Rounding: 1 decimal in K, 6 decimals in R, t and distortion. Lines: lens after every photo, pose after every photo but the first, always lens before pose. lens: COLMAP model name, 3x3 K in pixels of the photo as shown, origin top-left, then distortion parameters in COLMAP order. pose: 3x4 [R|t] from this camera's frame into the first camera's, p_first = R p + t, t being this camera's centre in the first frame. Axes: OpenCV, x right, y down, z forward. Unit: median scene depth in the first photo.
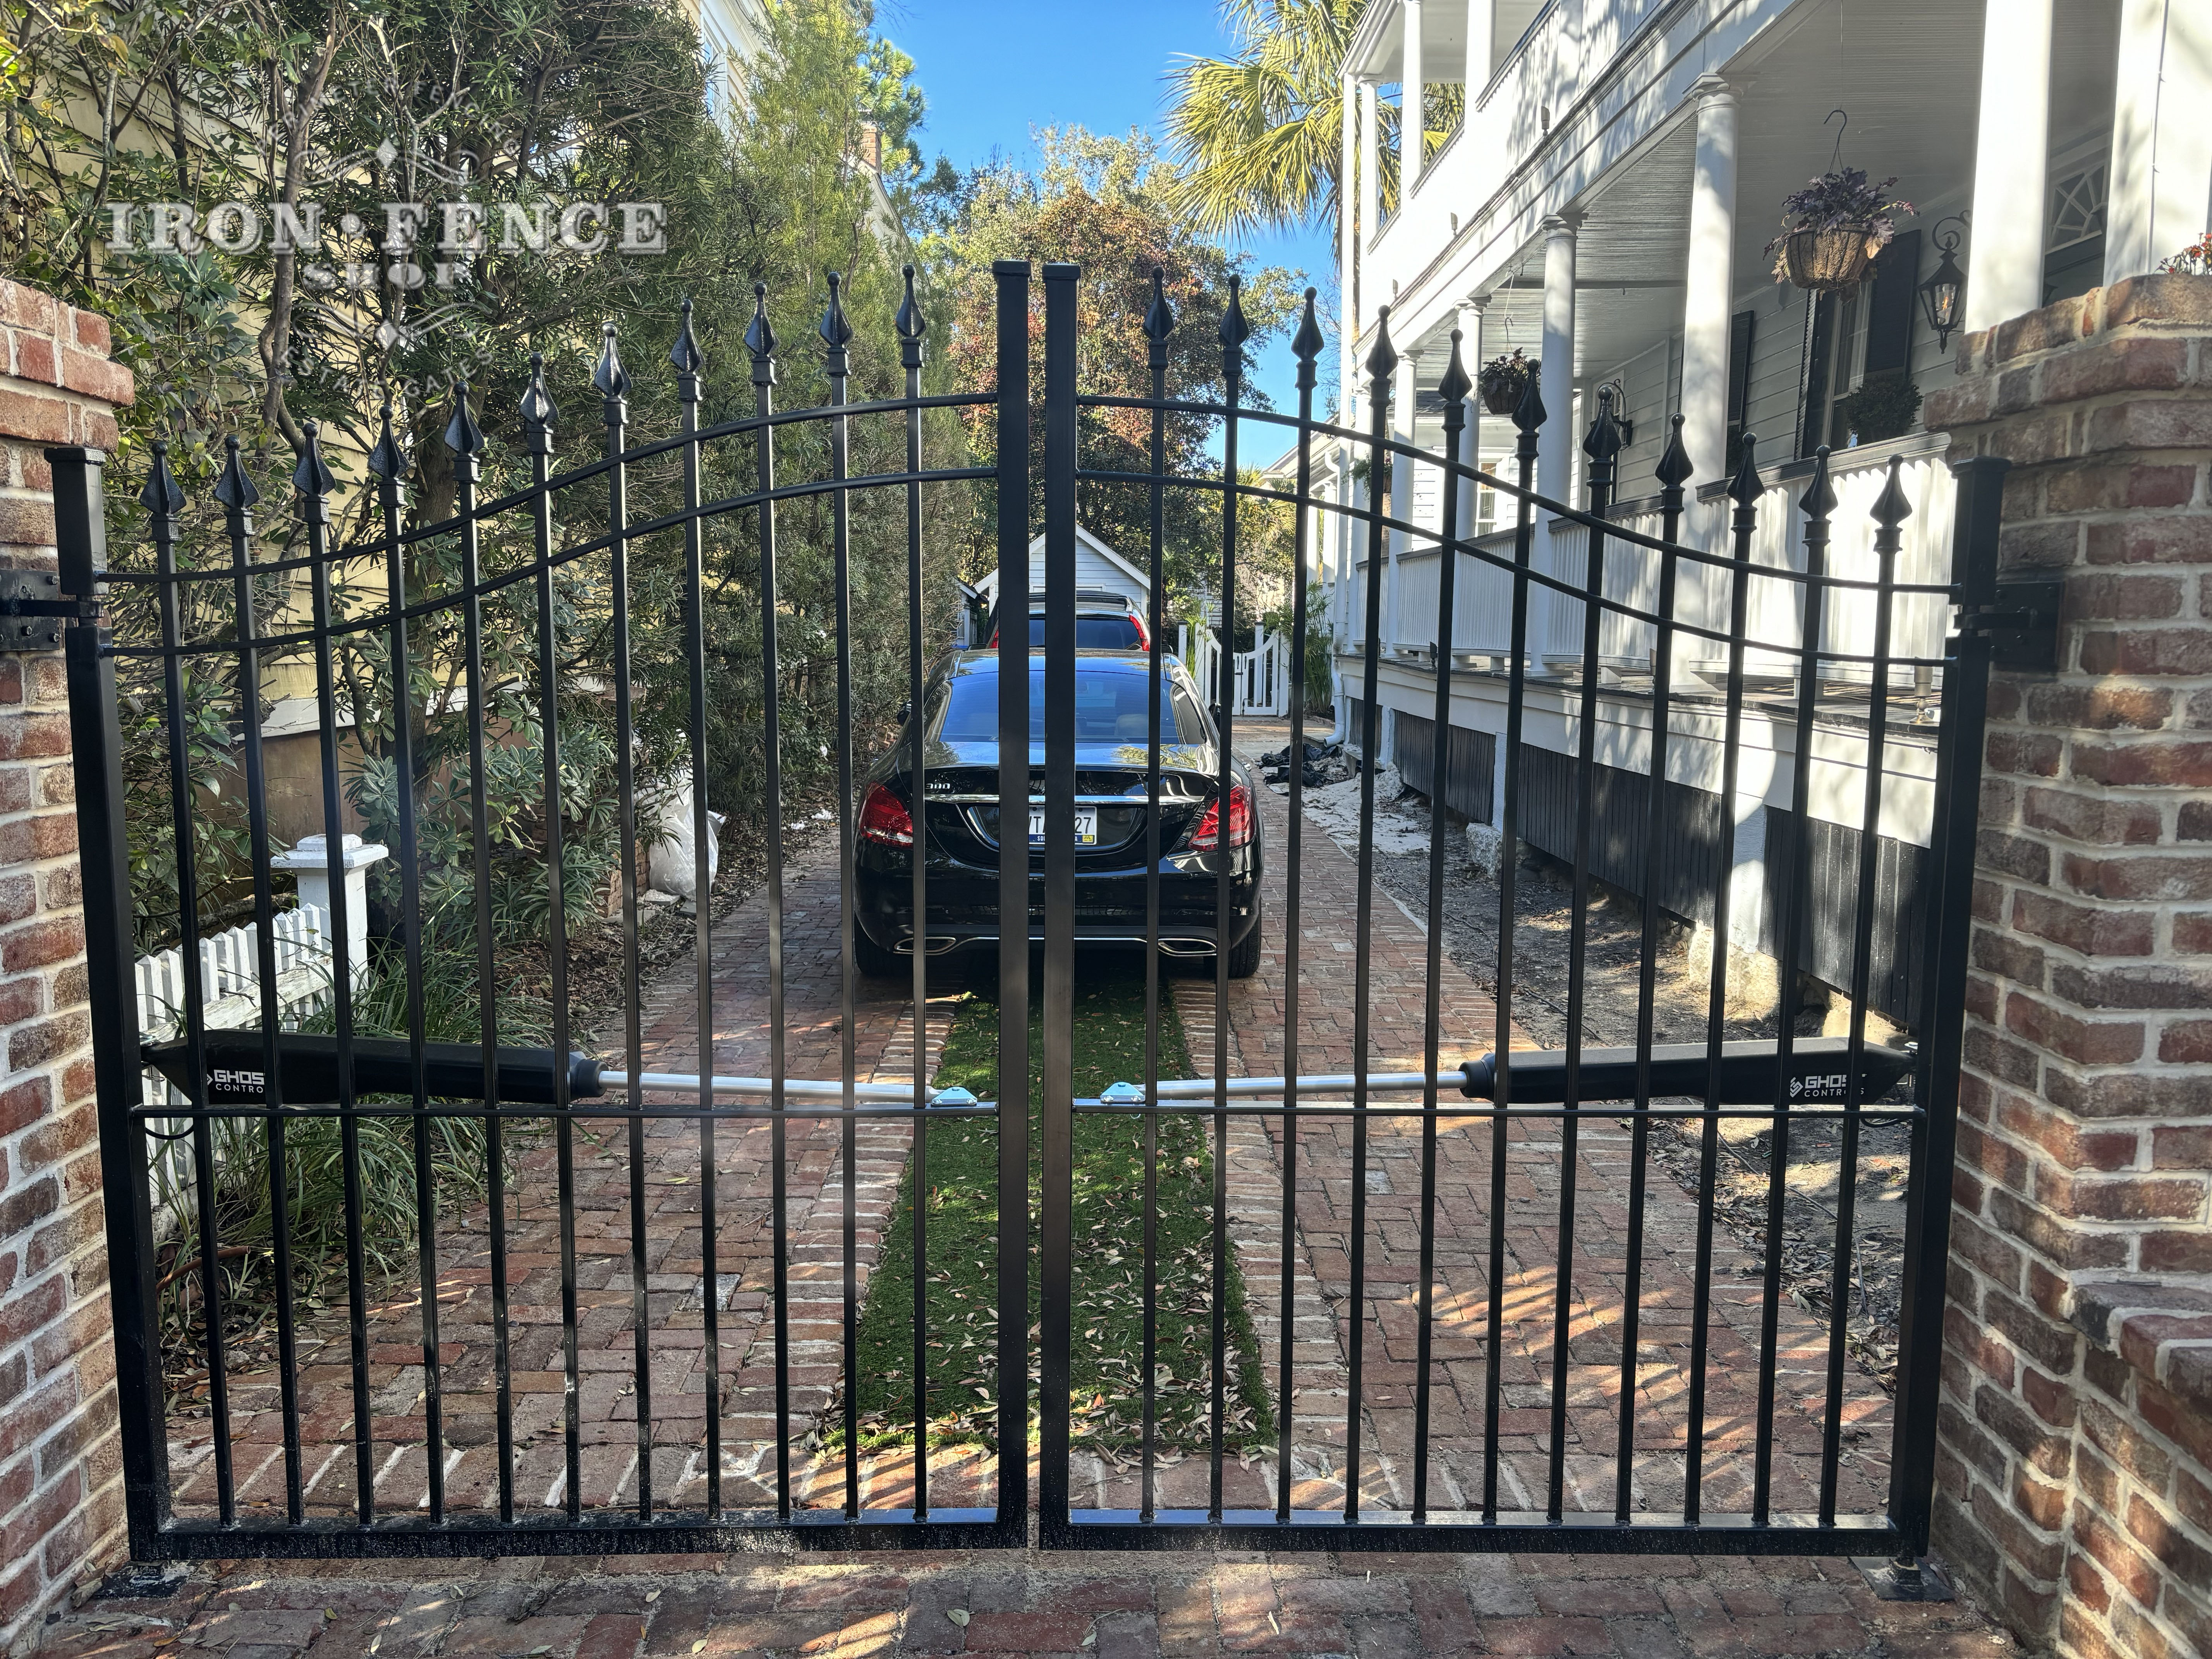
lens RADIAL K [[1669.0, 0, 1106.0], [0, 1669.0, 828.0], [0, 0, 1]] dist [0.029208, -0.002927]
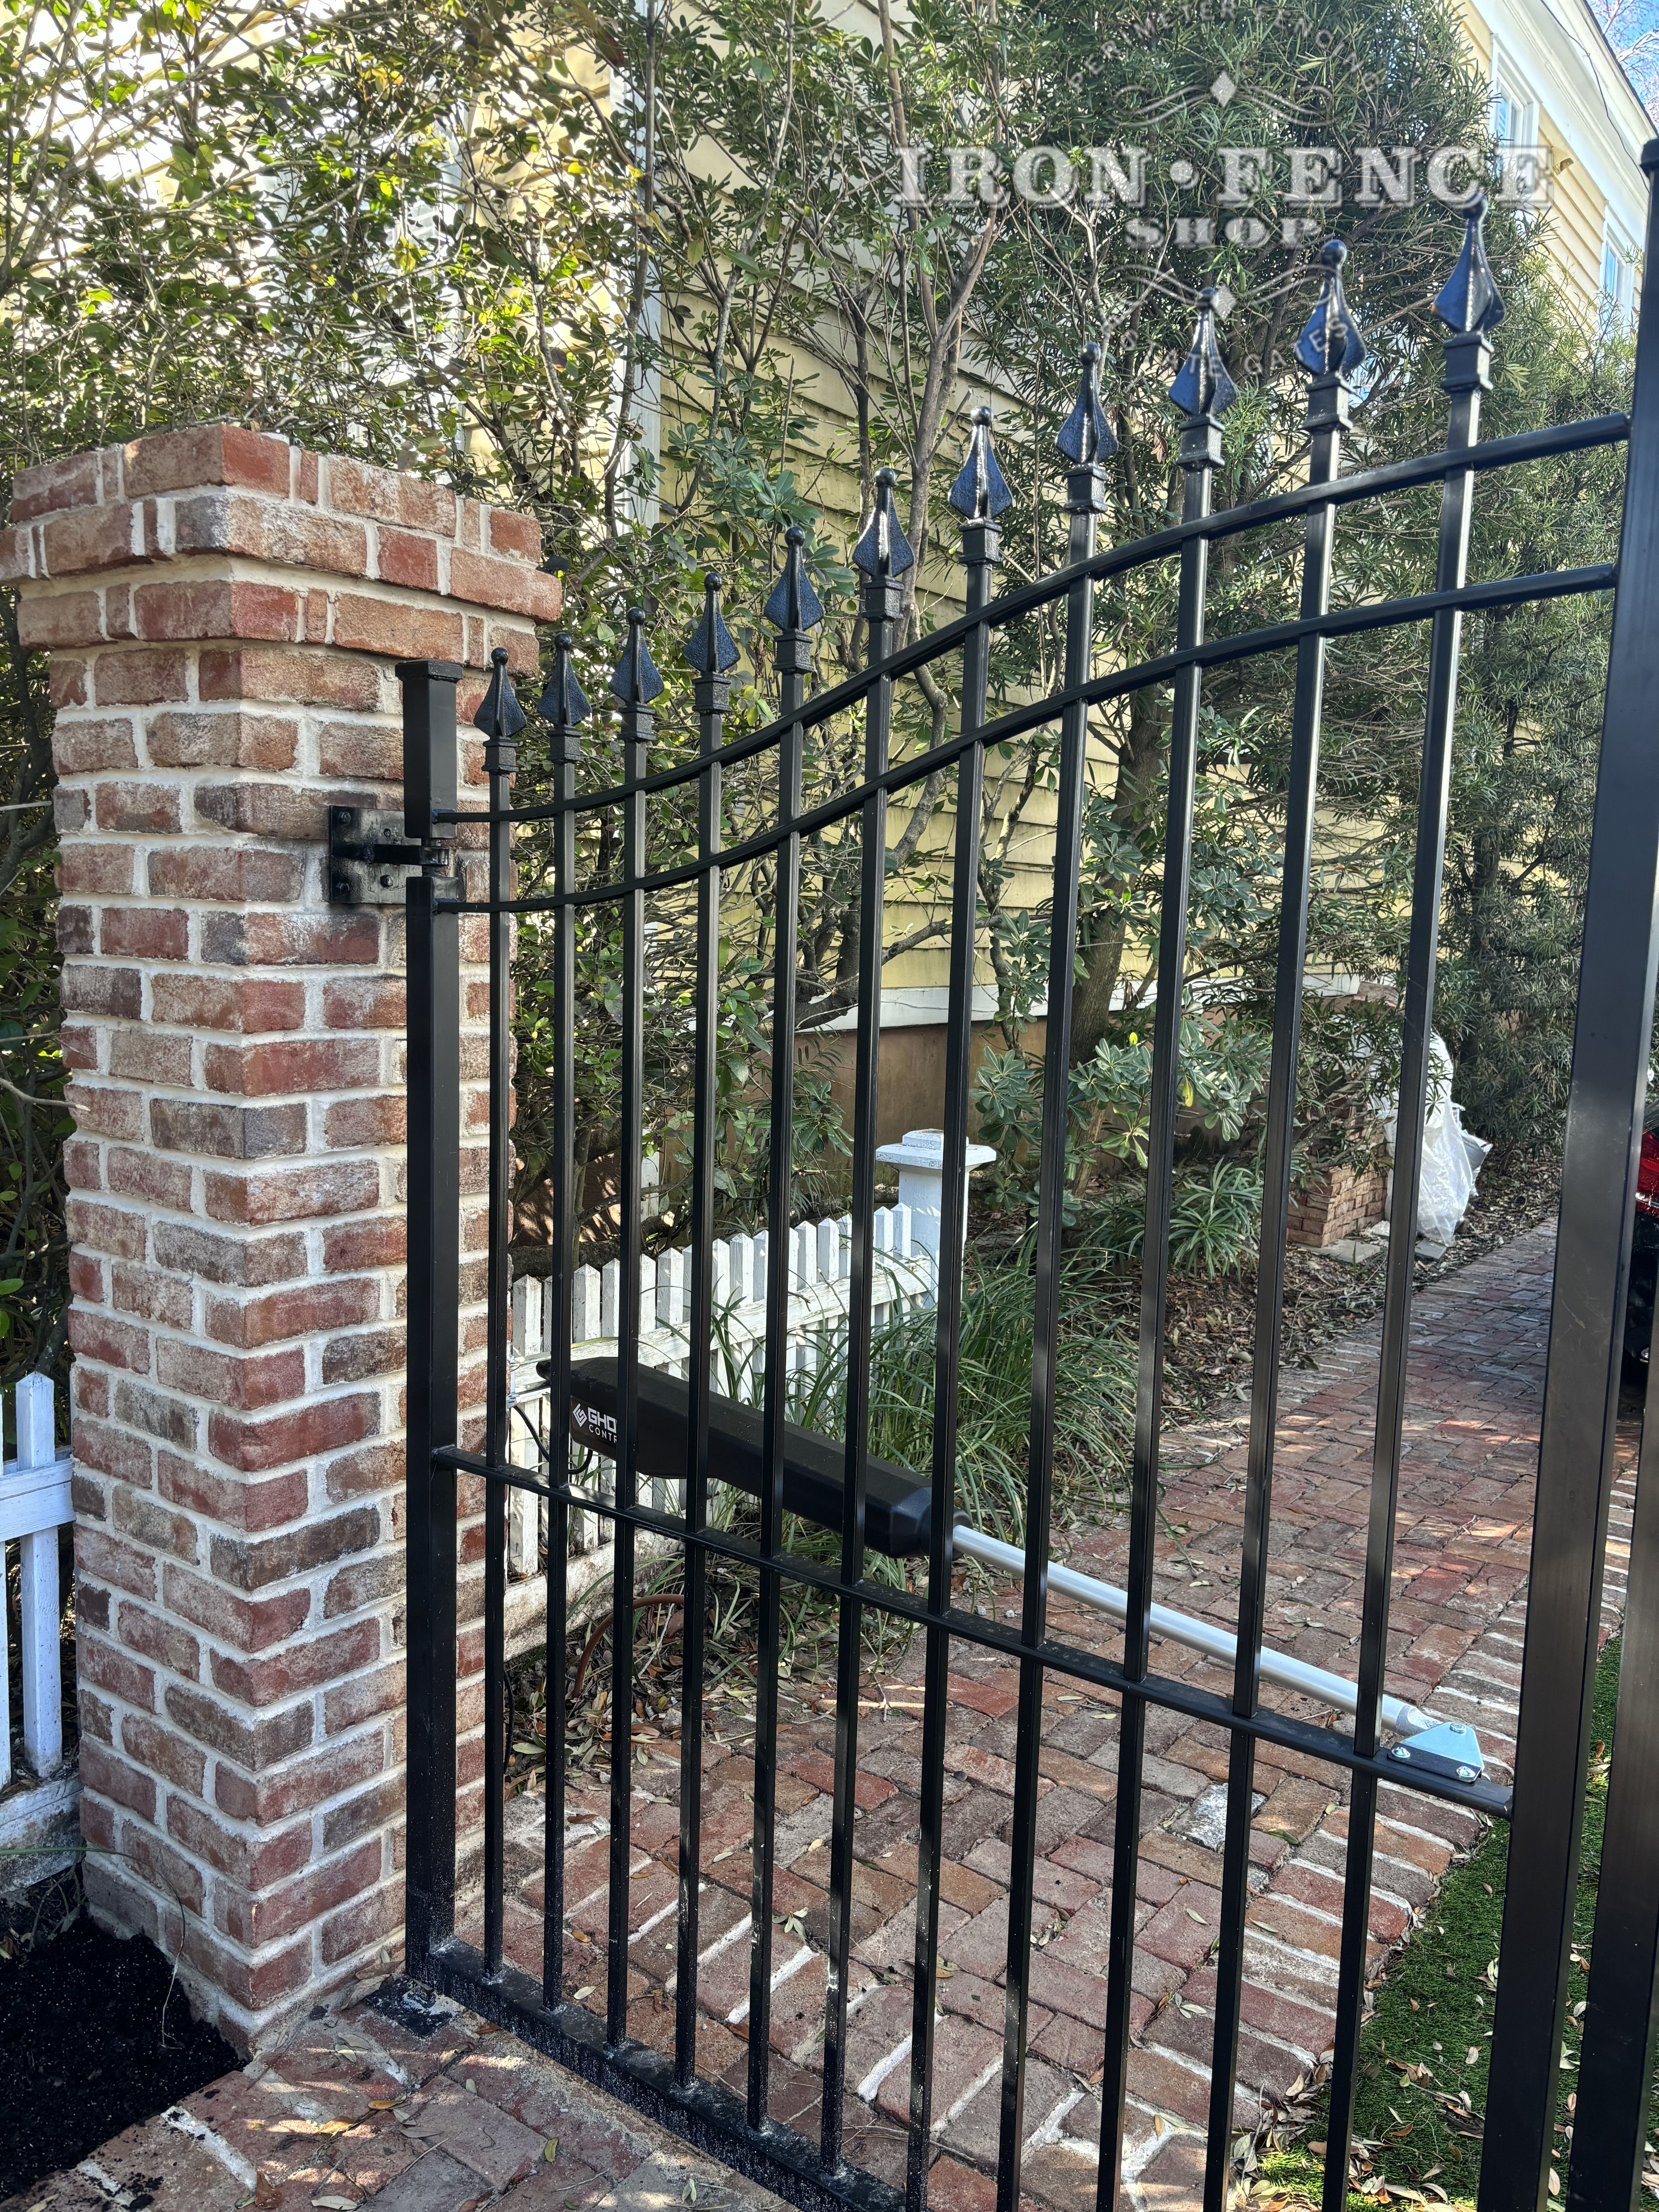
lens RADIAL K [[1669.0, 0, 829.3], [0, 1669.0, 1112.2], [0, 0, 1]] dist [0.029208, -0.002927]
pose [[0.790720, 0.093837, -0.604944, 0.066816], [-0.098834, 0.994787, 0.025123, -0.041610], [0.604148, 0.039923, 0.795872, 0.446305]]
